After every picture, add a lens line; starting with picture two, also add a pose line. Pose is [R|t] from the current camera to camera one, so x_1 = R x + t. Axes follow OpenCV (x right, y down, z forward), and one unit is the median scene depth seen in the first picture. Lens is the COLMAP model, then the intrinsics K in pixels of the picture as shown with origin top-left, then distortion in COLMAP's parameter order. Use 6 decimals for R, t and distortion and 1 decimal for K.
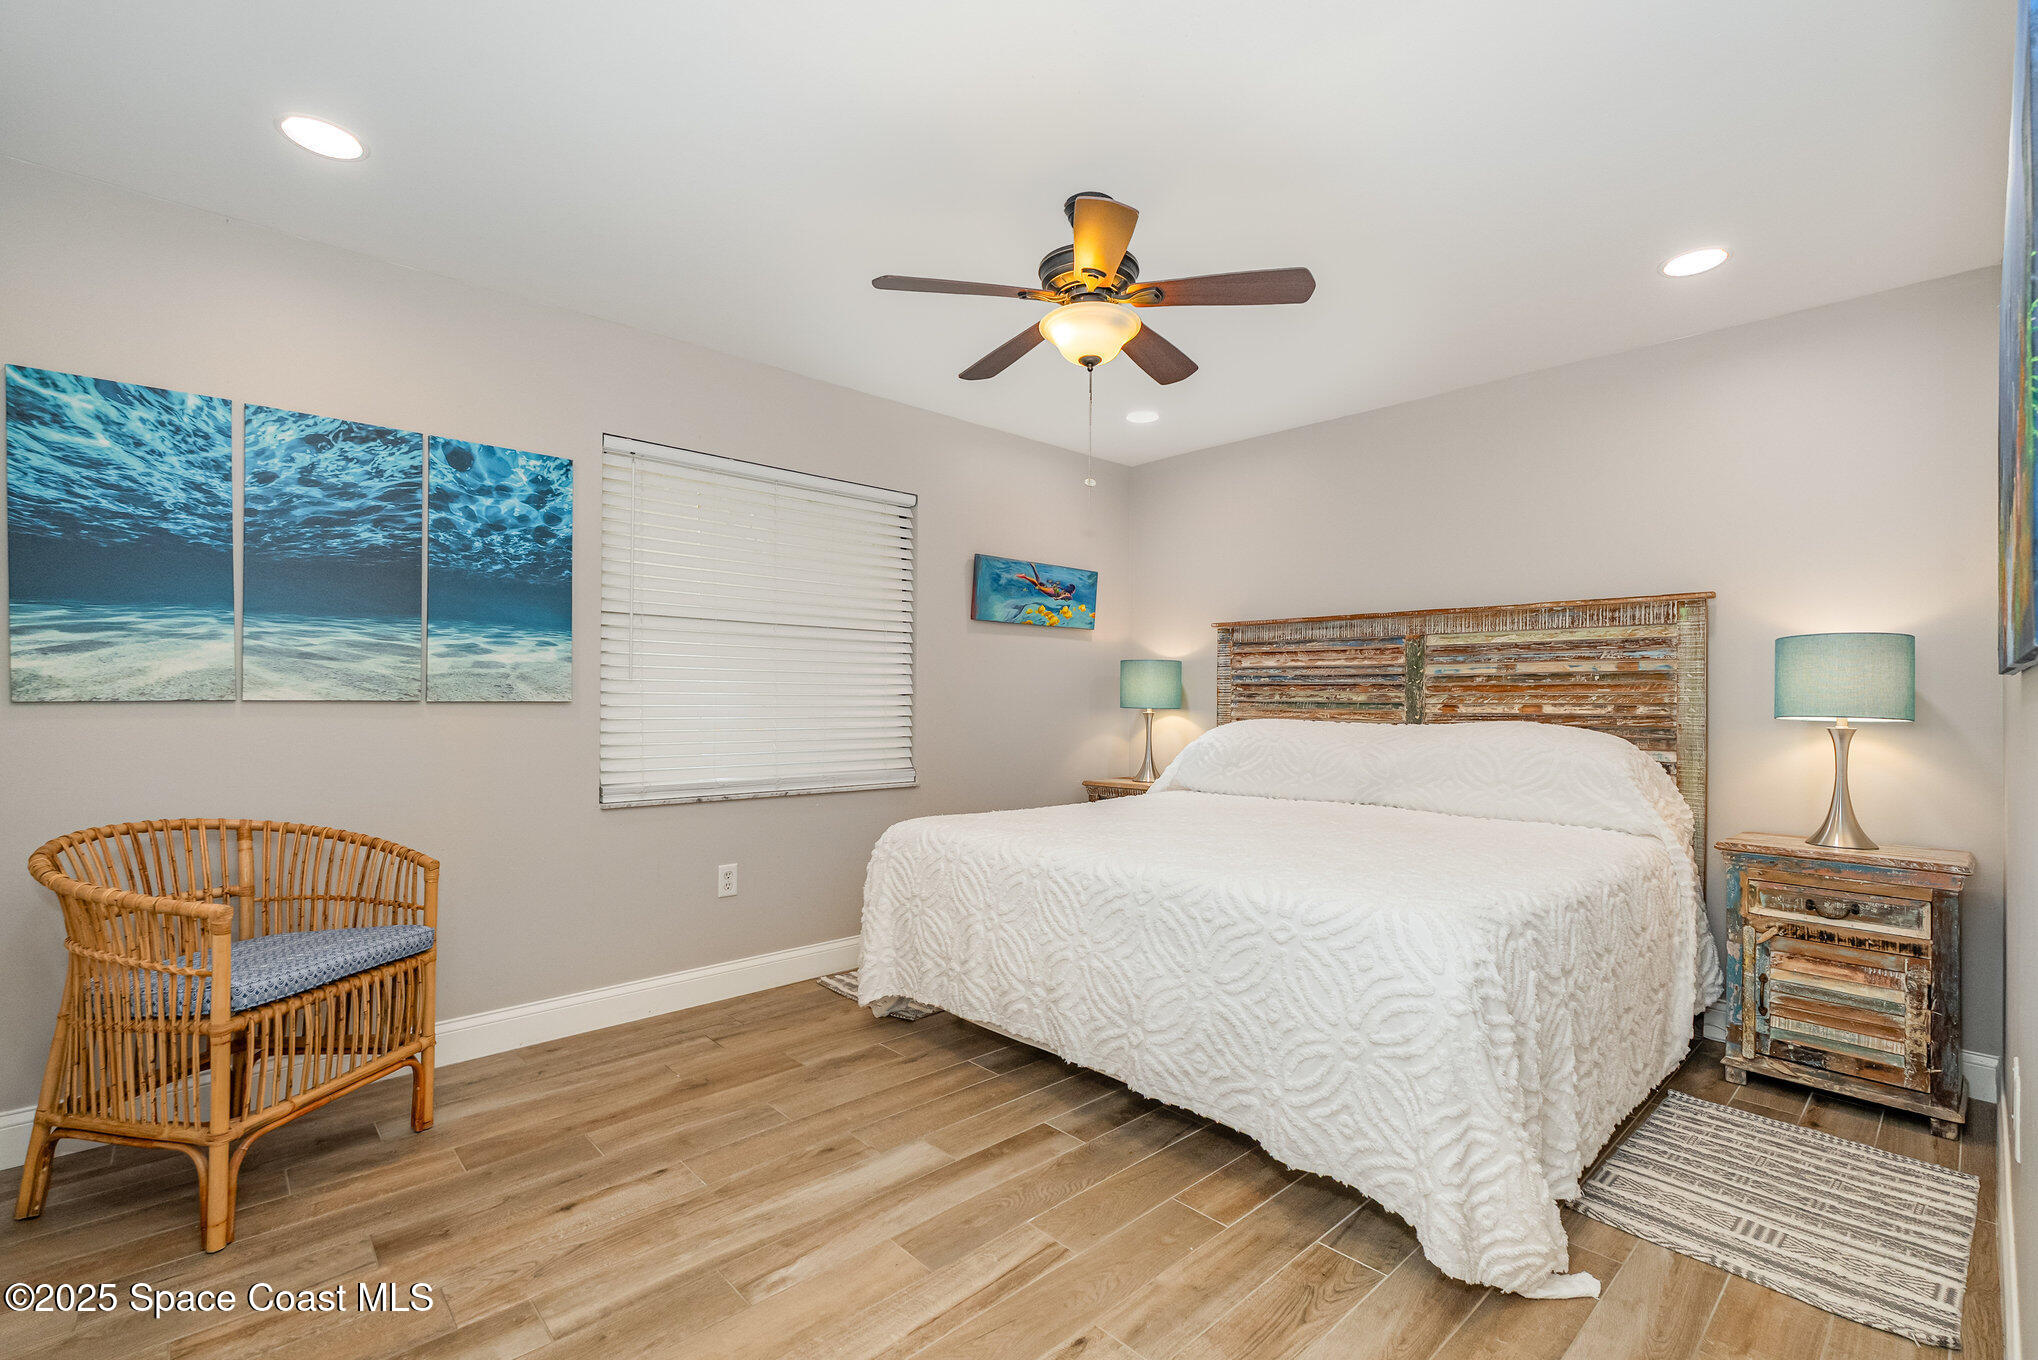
lens RADIAL K [[896.1, 0, 1027.4], [0, 896.1, 689.1], [0, 0, 1]] dist [-0.002368, -0.001626]
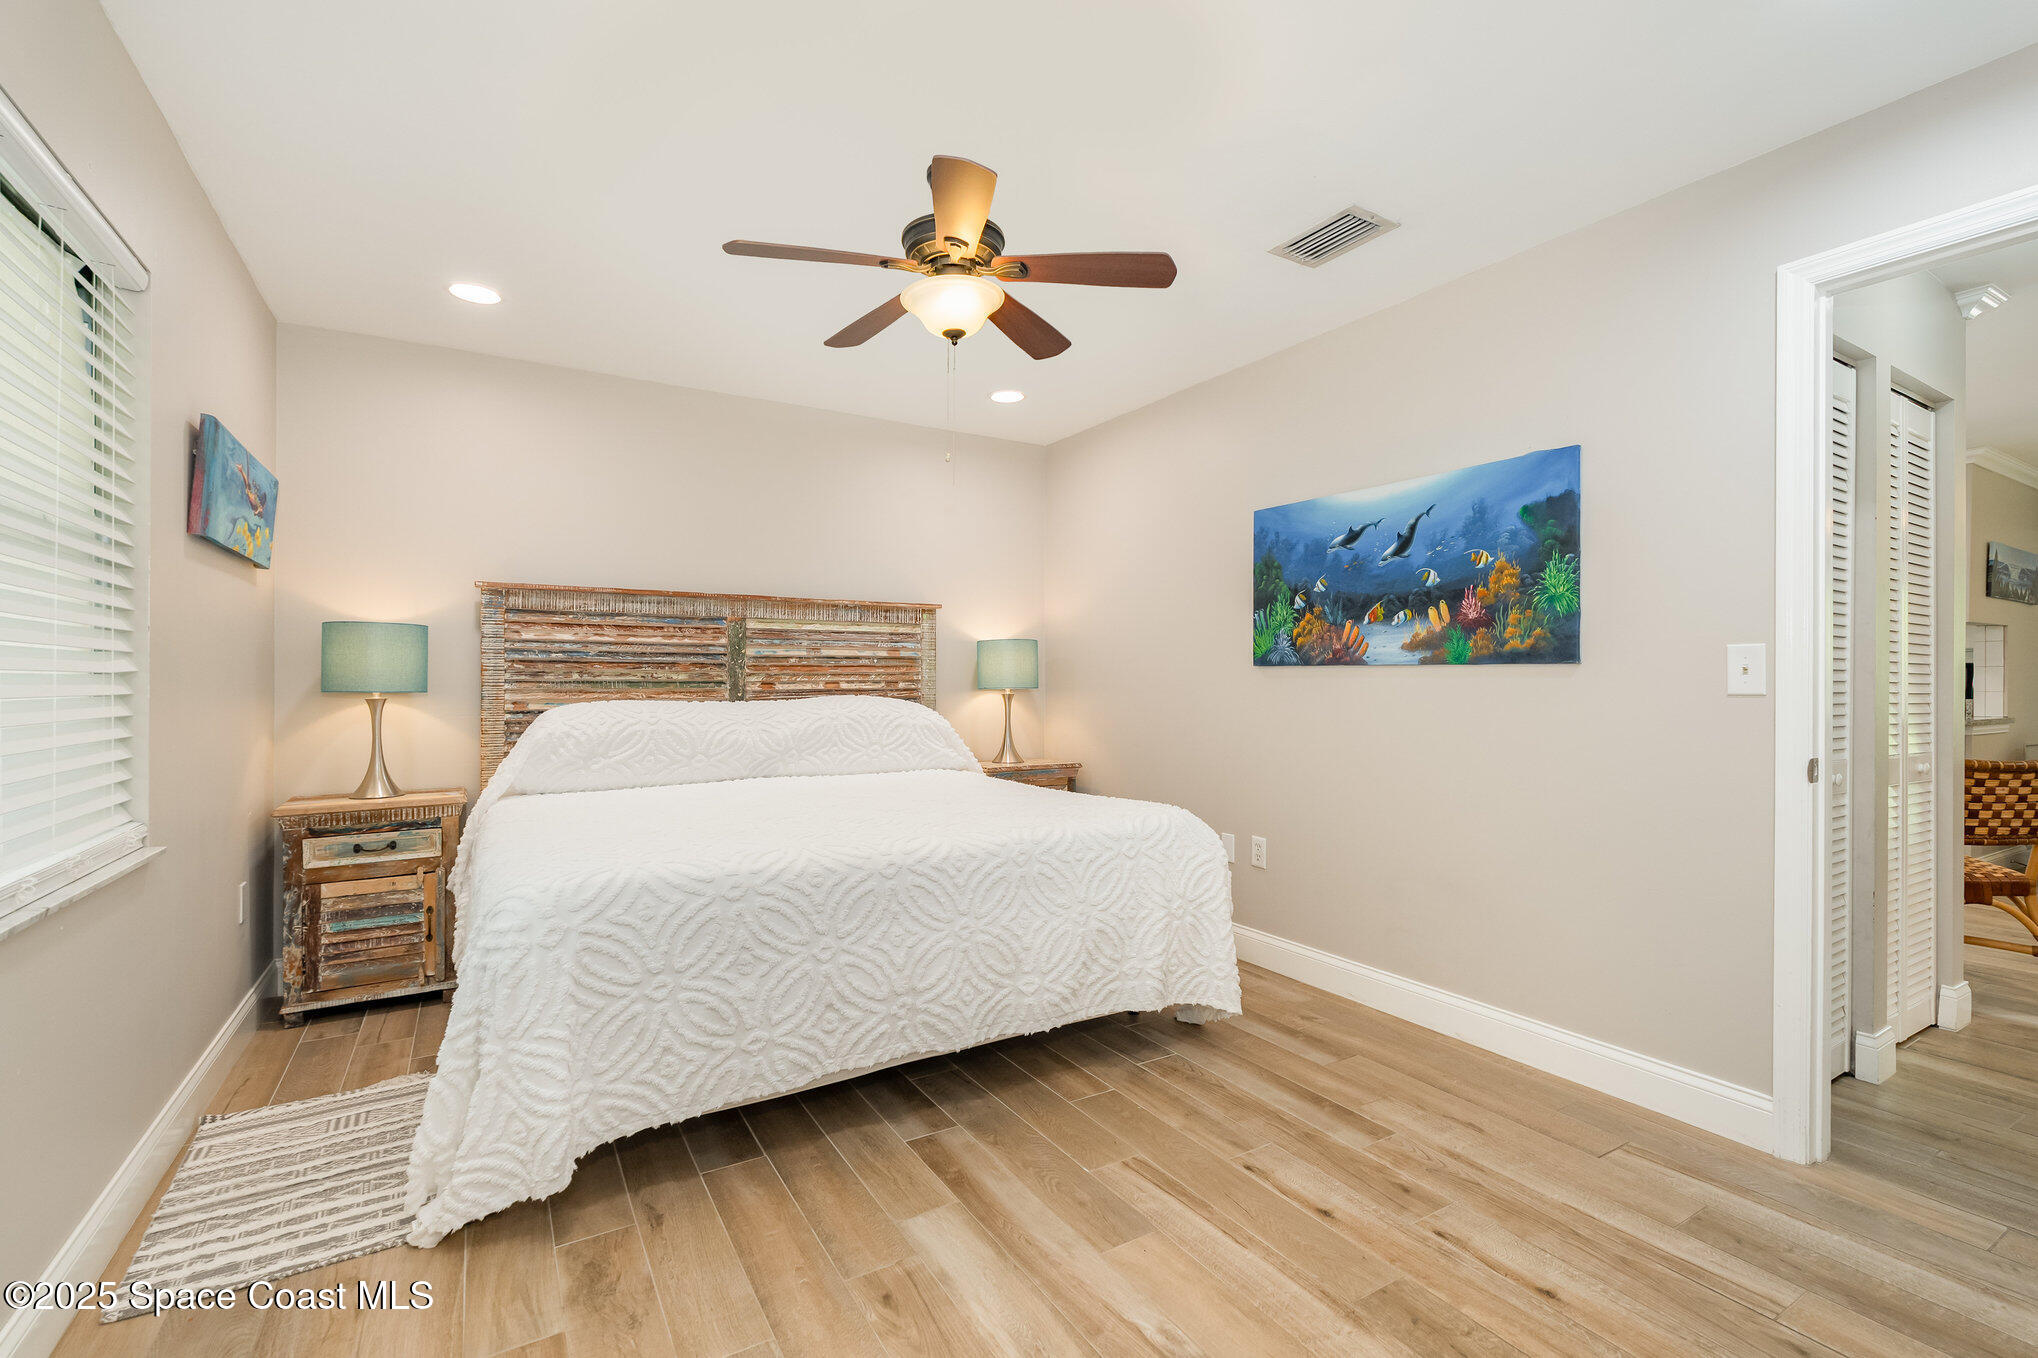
lens RADIAL K [[896.1, 0, 1025.8], [0, 896.1, 677.7], [0, 0, 1]] dist [-0.002368, -0.001626]
pose [[0.206523, -0.004809, 0.978430, -0.554226], [-0.009247, 0.999934, 0.006866, 0.000824], [-0.978398, -0.010465, 0.206465, 0.451993]]
